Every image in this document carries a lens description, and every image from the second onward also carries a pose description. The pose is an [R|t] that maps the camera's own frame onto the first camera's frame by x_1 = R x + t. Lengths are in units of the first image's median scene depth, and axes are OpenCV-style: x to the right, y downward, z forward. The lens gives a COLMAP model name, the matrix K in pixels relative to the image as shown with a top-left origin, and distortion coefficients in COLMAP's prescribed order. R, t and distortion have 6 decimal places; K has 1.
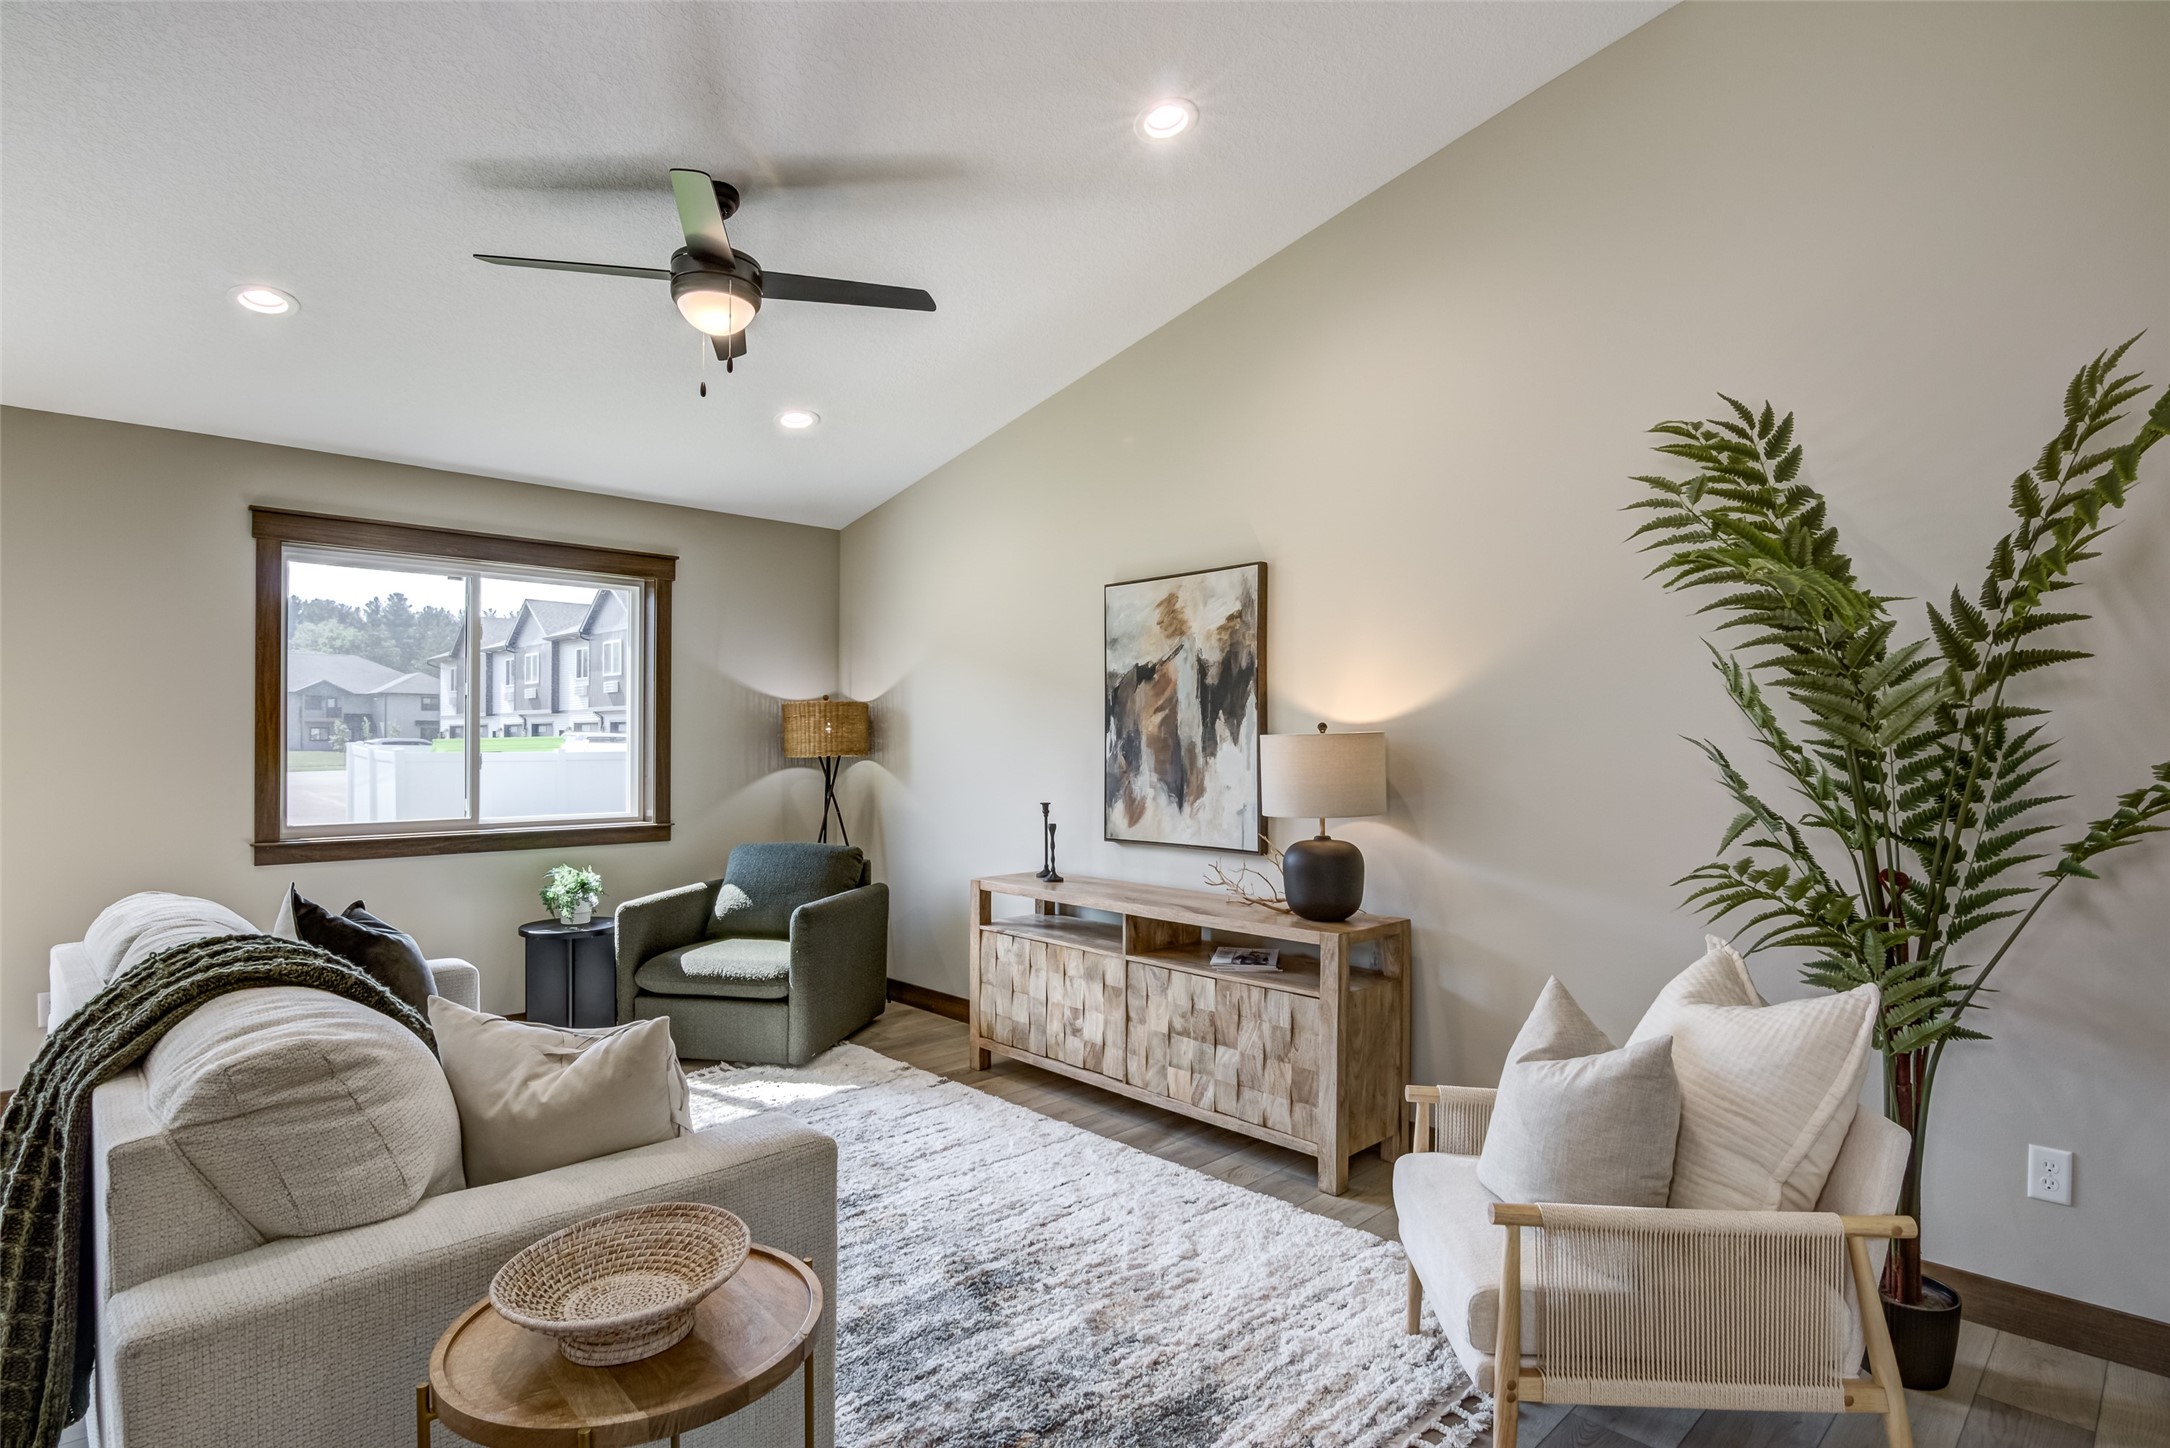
lens RADIAL K [[1126.6, 0, 1090.1], [0, 1126.6, 724.3], [0, 0, 1]] dist [0.048476, 0.000110]
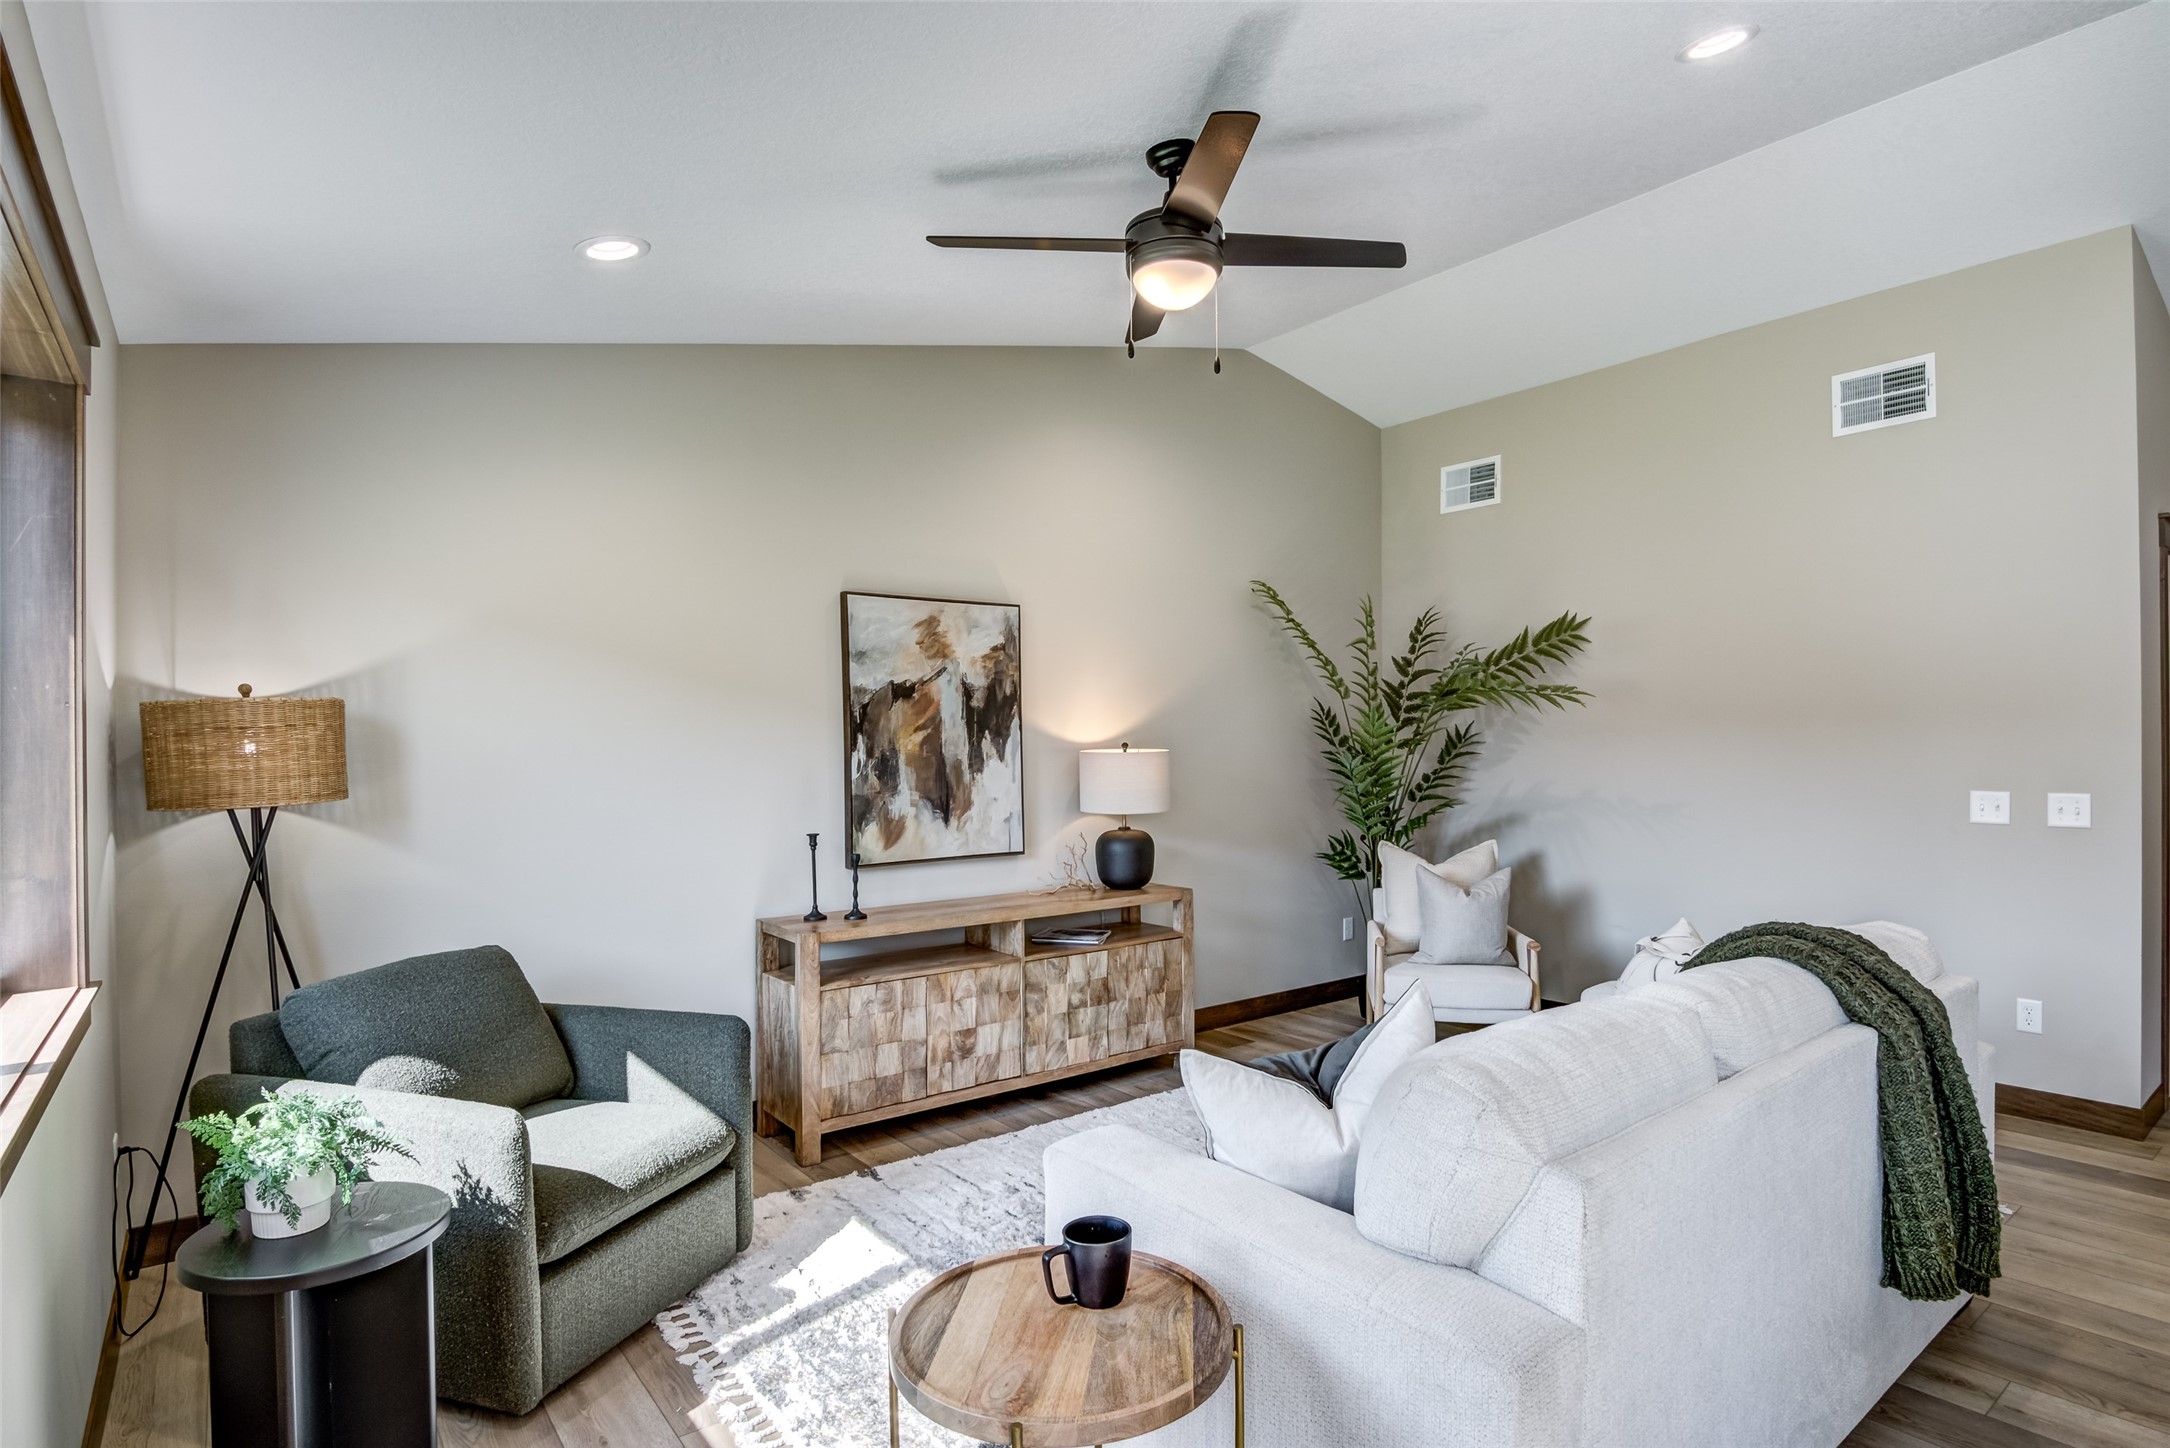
lens RADIAL K [[1126.6, 0, 1088.1], [0, 1126.6, 736.9], [0, 0, 1]] dist [0.048476, 0.000110]
pose [[0.100241, 0.005871, 0.994946, -0.954998], [-0.002718, 0.999980, -0.005626, -0.000161], [-0.994959, -0.002141, 0.100255, 0.766408]]
